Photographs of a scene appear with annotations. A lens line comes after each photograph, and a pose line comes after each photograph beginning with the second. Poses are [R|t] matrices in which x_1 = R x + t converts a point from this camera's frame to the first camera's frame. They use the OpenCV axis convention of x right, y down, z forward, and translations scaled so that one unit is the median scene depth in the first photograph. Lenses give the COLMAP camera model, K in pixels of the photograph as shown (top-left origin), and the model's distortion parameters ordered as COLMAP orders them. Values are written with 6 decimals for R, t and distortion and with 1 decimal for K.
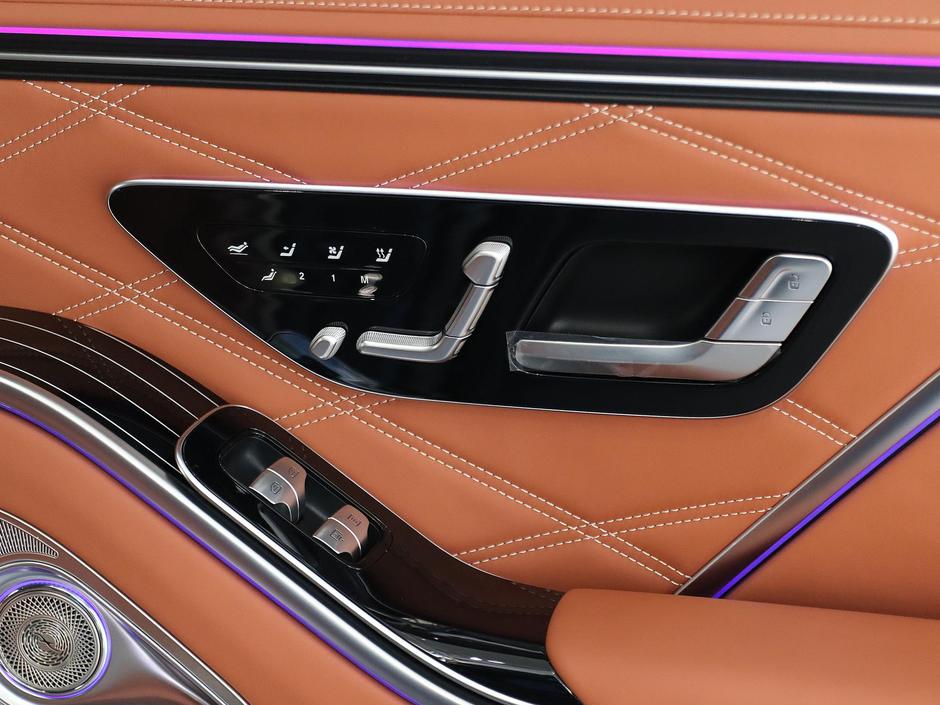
lens RADIAL K [[2208.0, 0, 469.6], [0, 2208.0, 347.2], [0, 0, 1]] dist [0.134112, 0.000000]
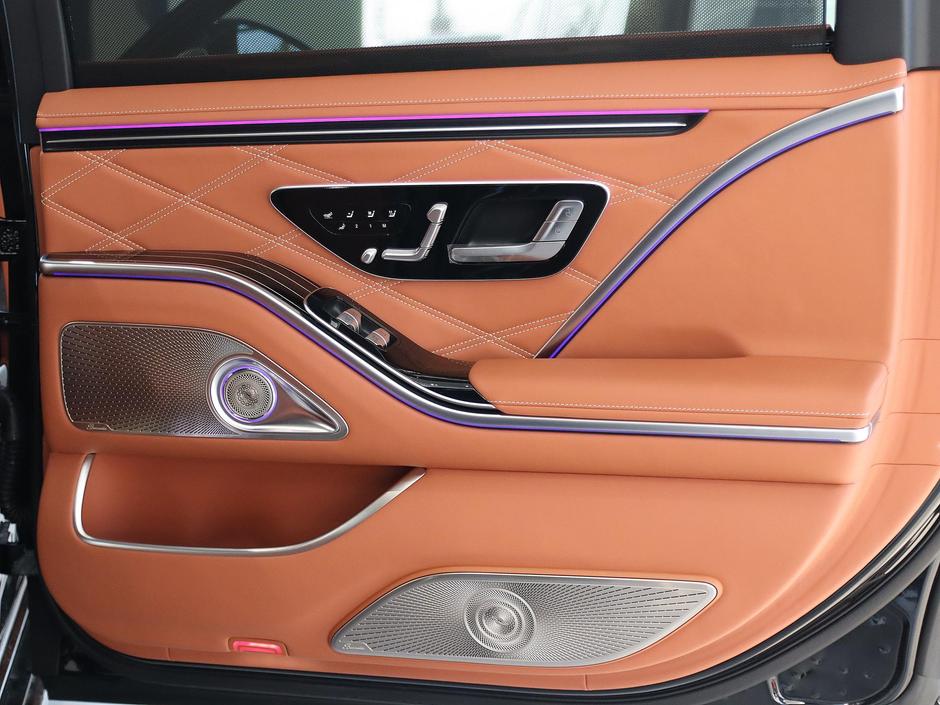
lens RADIAL K [[1506.7, 0, 470.4], [0, 1506.7, 357.9], [0, 0, 1]] dist [0.030678, 0.000000]
pose [[0.999316, -0.036185, 0.007670, 0.024049], [0.036573, 0.997616, -0.058522, 0.197947], [-0.005534, 0.058763, 0.998257, -0.536371]]
